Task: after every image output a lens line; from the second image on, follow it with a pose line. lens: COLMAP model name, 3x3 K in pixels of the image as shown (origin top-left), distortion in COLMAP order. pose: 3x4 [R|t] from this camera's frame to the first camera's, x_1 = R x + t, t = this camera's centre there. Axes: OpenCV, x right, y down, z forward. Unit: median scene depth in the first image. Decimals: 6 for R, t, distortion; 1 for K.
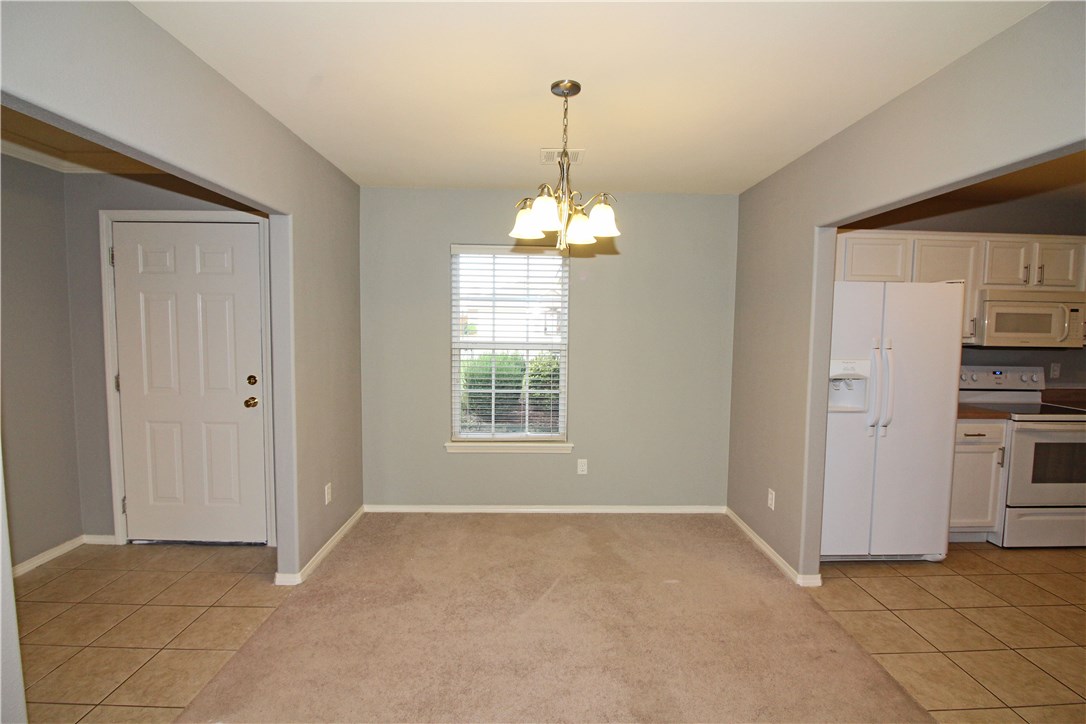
lens RADIAL K [[500.8, 0, 544.5], [0, 500.8, 359.7], [0, 0, 1]] dist [0.001653, -0.014271]
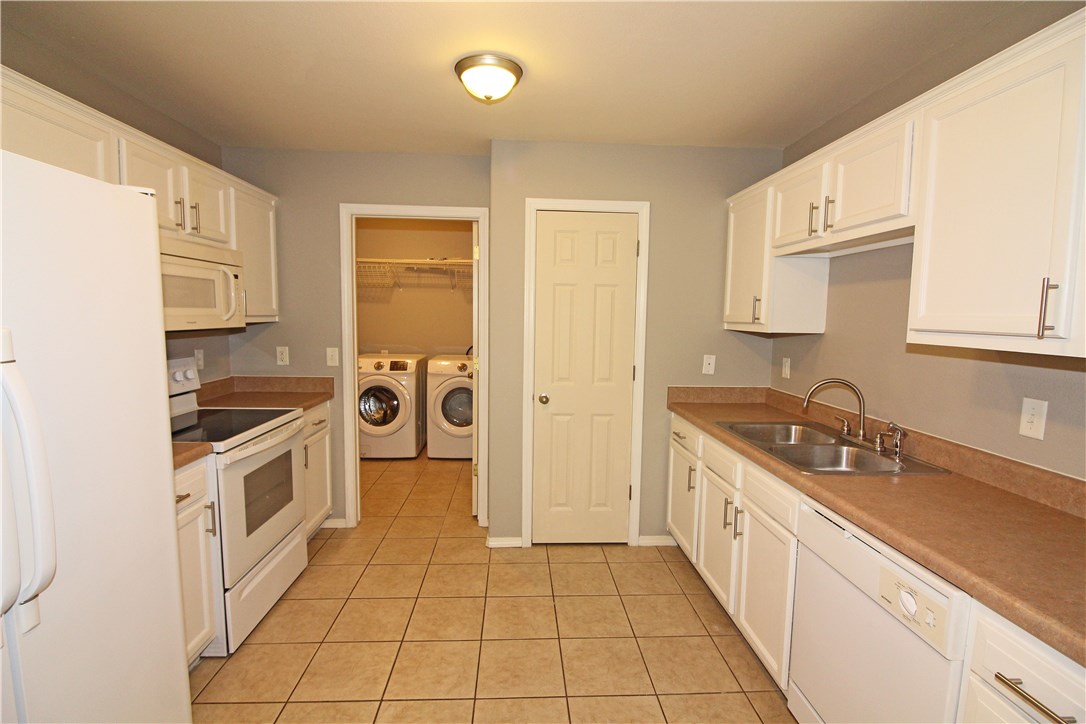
lens RADIAL K [[500.8, 0, 544.5], [0, 500.8, 359.7], [0, 0, 1]] dist [0.001653, -0.014271]
pose [[-0.029462, -0.105201, 0.994015, 0.318249], [0.055275, 0.992753, 0.106705, -0.031507], [-0.998036, 0.058088, -0.023434, 0.570222]]
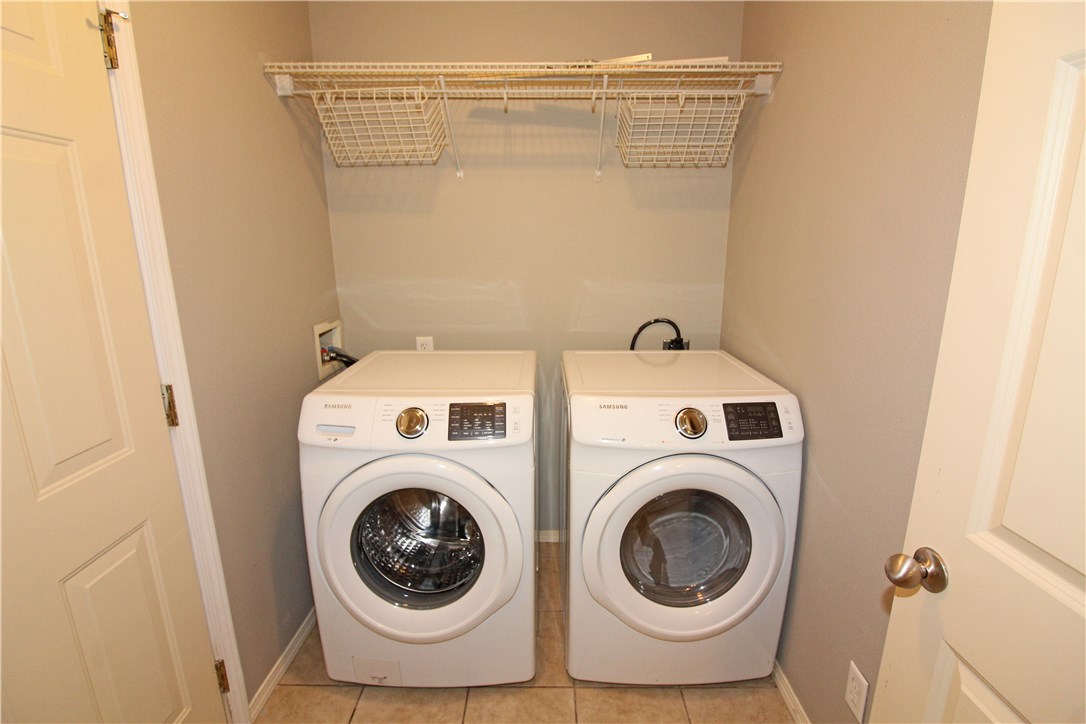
lens RADIAL K [[500.8, 0, 544.5], [0, 500.8, 359.7], [0, 0, 1]] dist [0.001653, -0.014271]
pose [[0.029584, -0.241246, 0.970013, 1.328357], [0.078352, 0.968011, 0.238359, -0.029501], [-0.996487, 0.068951, 0.047540, 0.865984]]
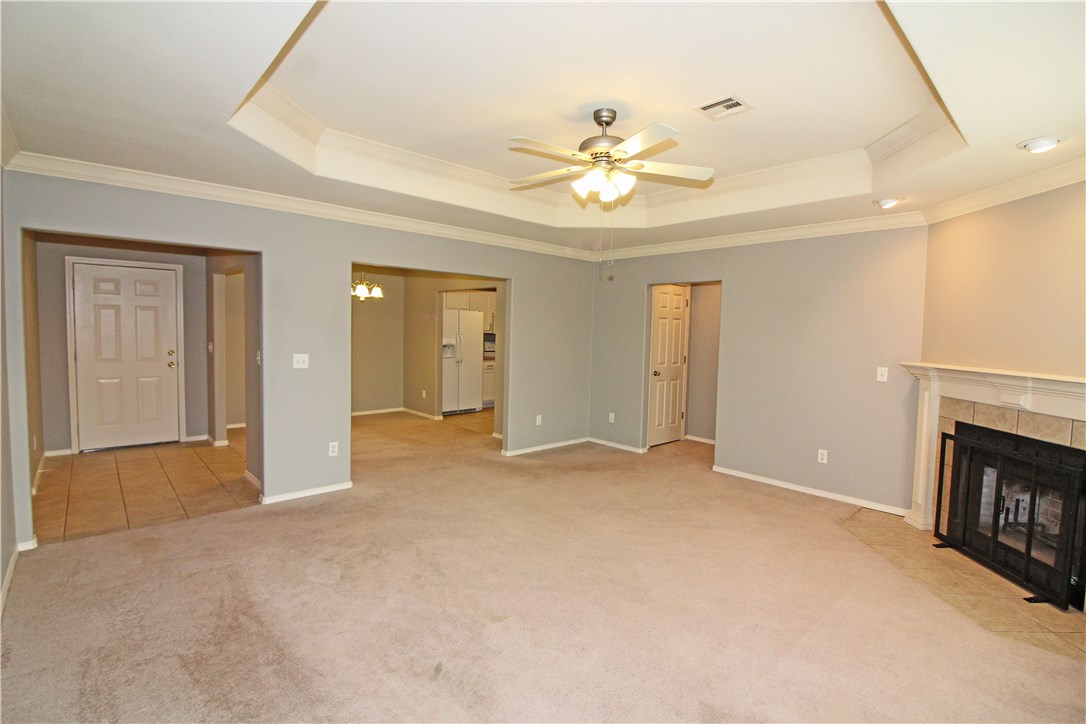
lens RADIAL K [[500.8, 0, 544.5], [0, 500.8, 359.7], [0, 0, 1]] dist [0.001653, -0.014271]
pose [[0.749421, -0.036753, 0.661072, -0.698021], [0.031854, 0.999303, 0.019446, 0.066919], [-0.661327, 0.006484, 0.750070, -1.201407]]
